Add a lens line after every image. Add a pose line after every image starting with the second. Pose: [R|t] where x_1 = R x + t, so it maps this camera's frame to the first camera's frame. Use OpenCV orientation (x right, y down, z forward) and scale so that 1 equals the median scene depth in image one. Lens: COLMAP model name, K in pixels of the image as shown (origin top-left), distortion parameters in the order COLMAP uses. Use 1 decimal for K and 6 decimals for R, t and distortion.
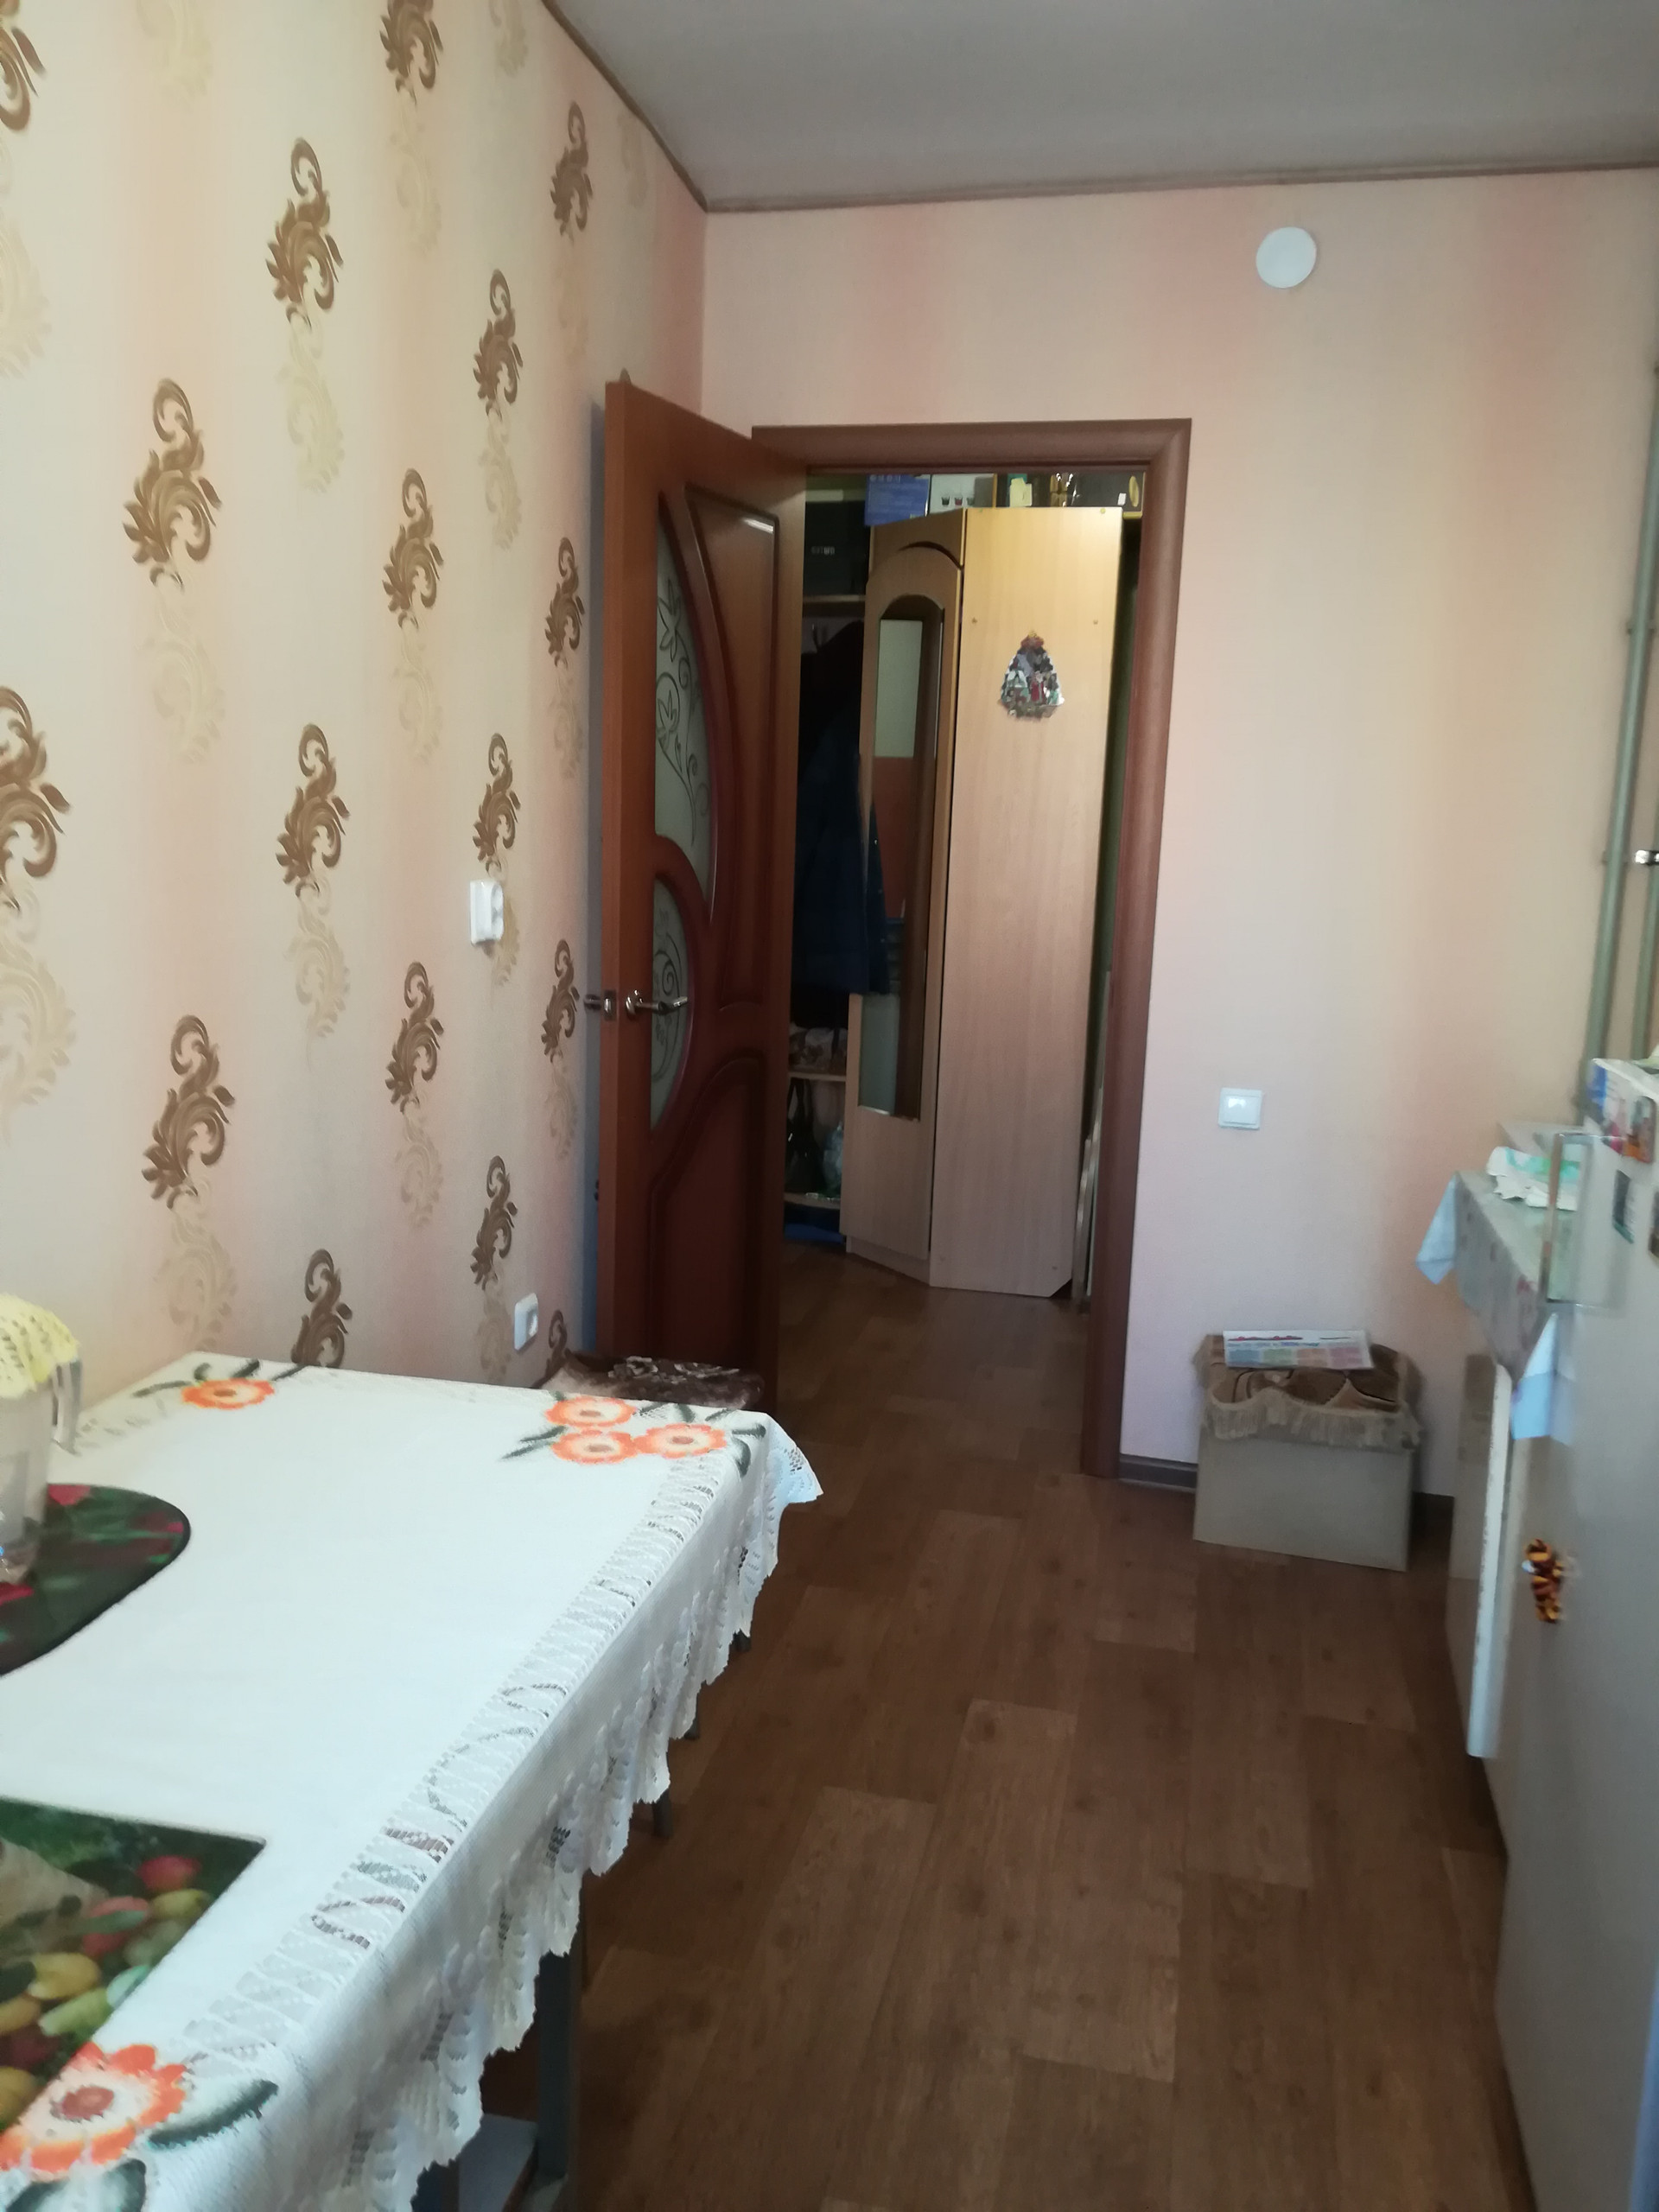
lens RADIAL K [[1690.4, 0, 833.0], [0, 1690.4, 1097.0], [0, 0, 1]] dist [-0.009603, -0.017564]
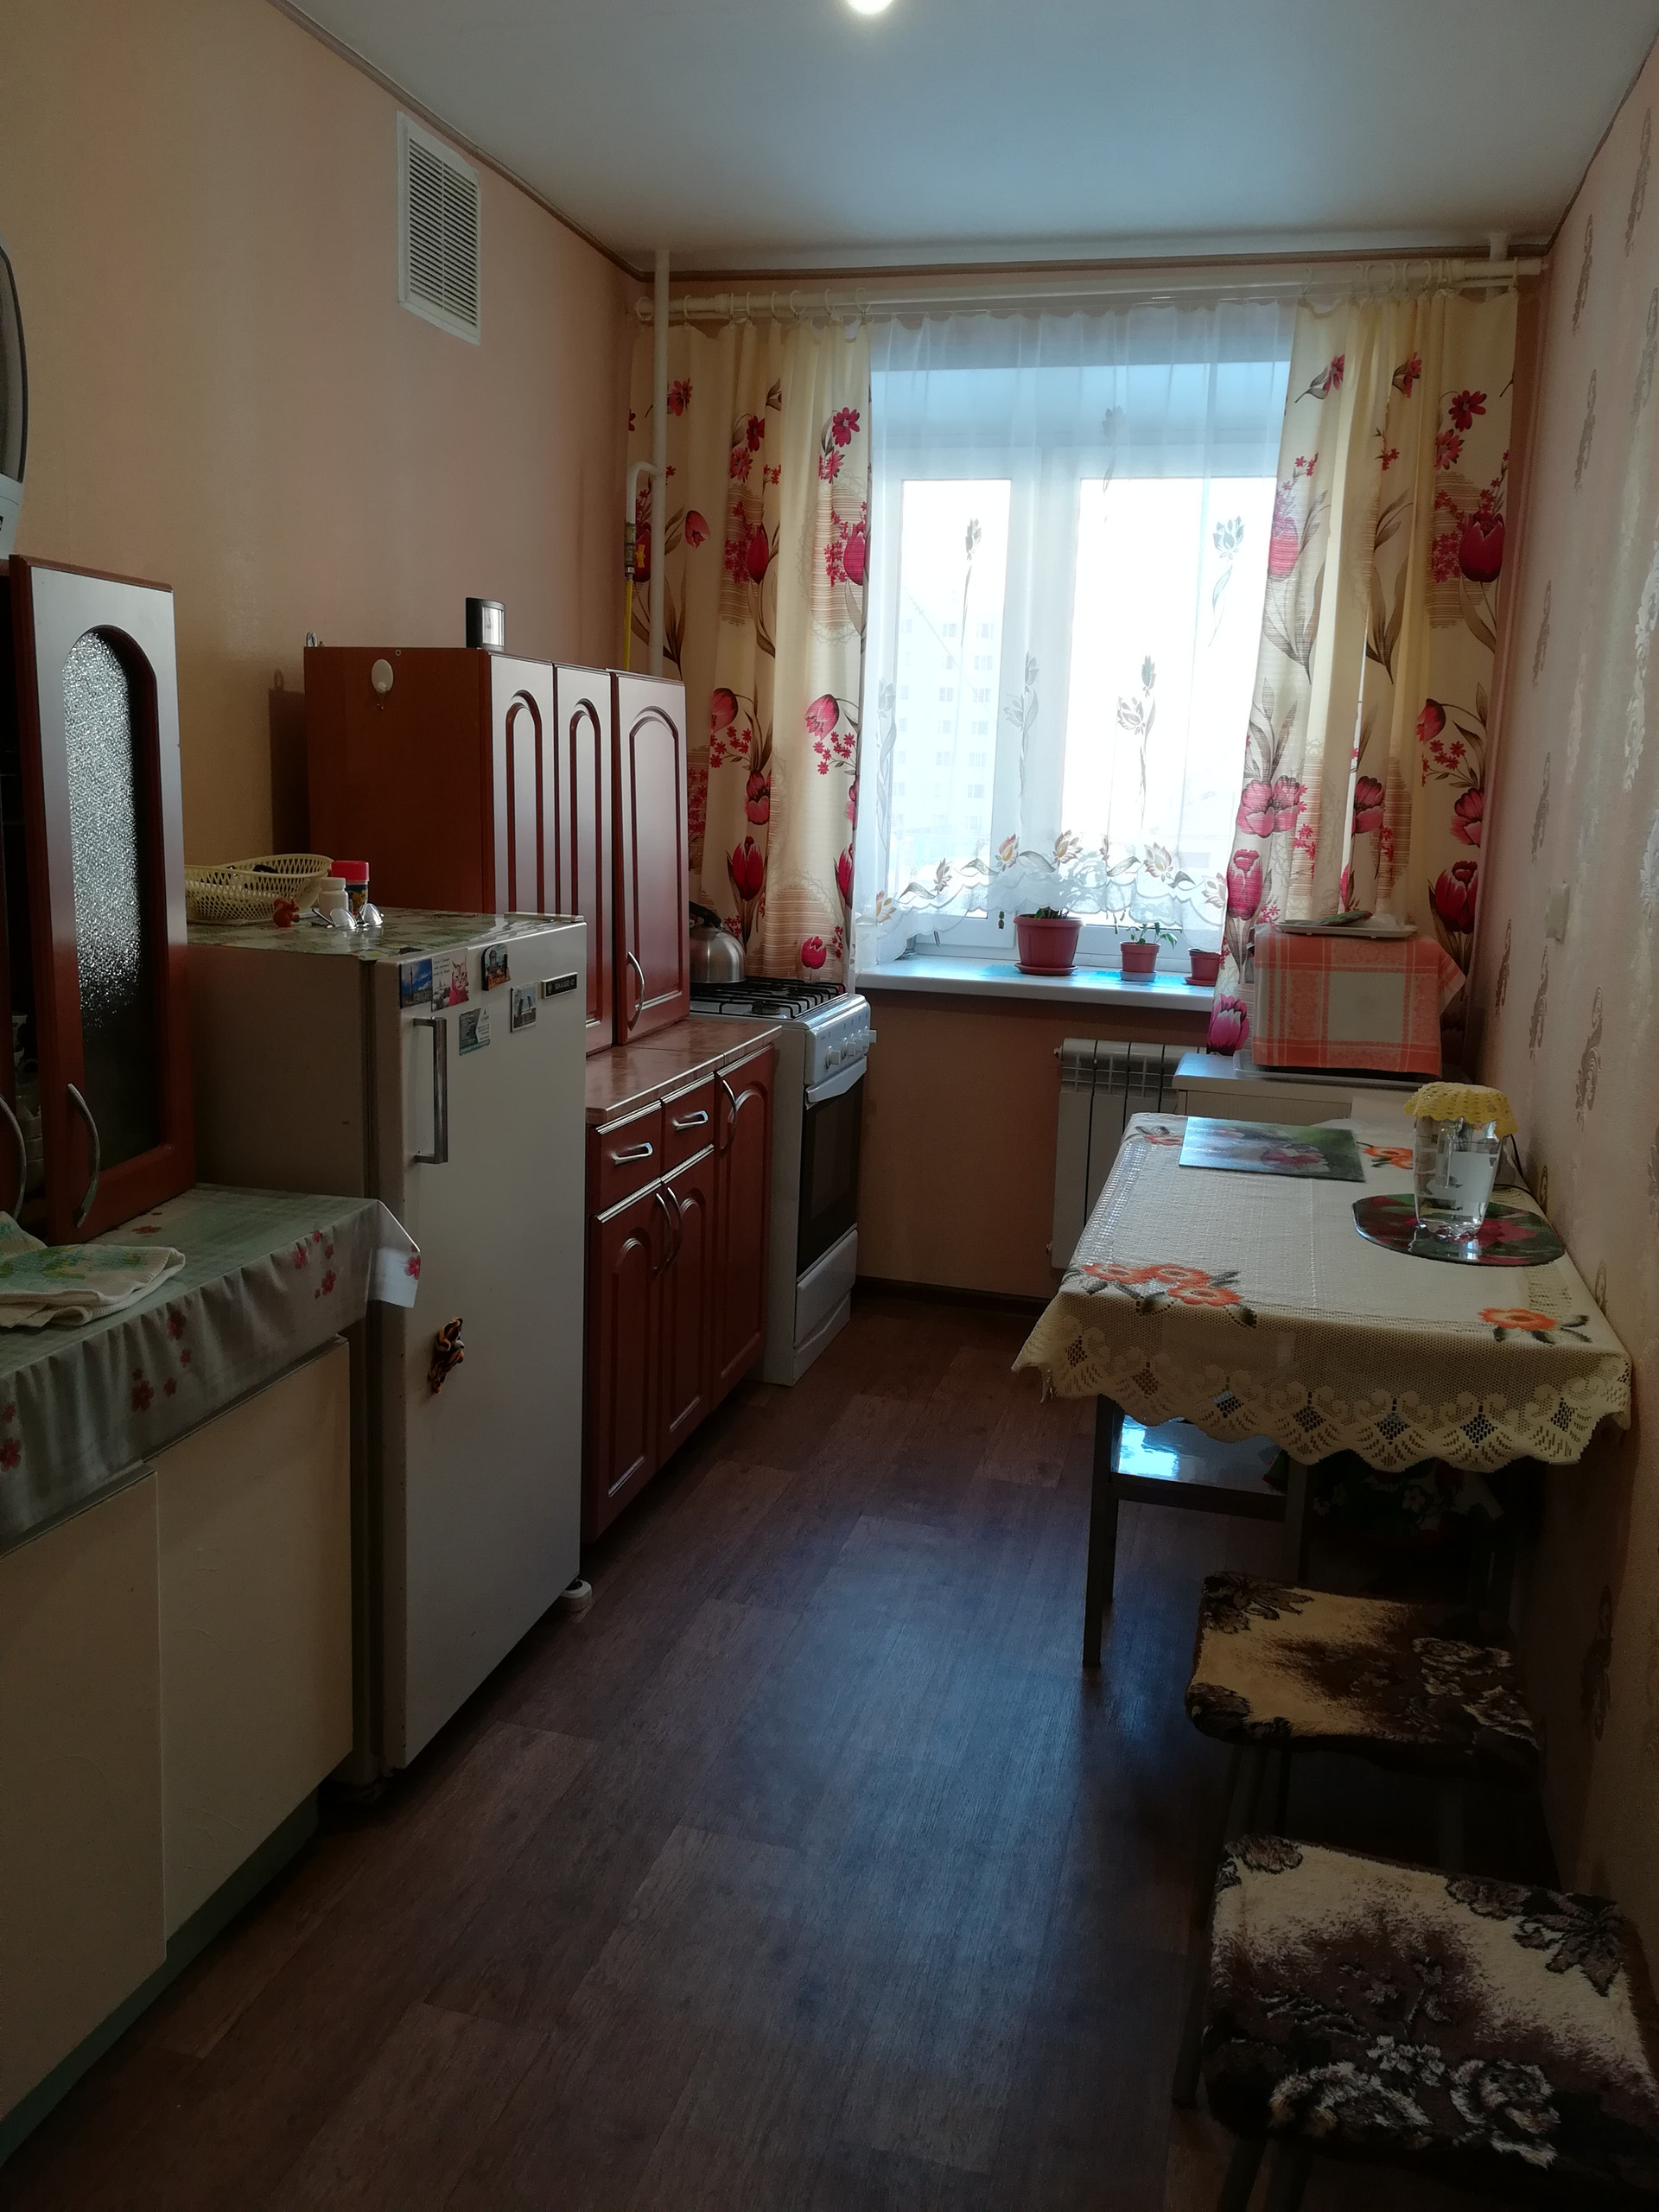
lens RADIAL K [[1690.4, 0, 829.3], [0, 1690.4, 1106.4], [0, 0, 1]] dist [-0.009603, -0.017564]
pose [[-0.997006, -0.072318, 0.027372, 0.083439], [-0.057797, 0.932130, 0.357483, -0.287238], [-0.051367, 0.354830, -0.933519, 1.649623]]
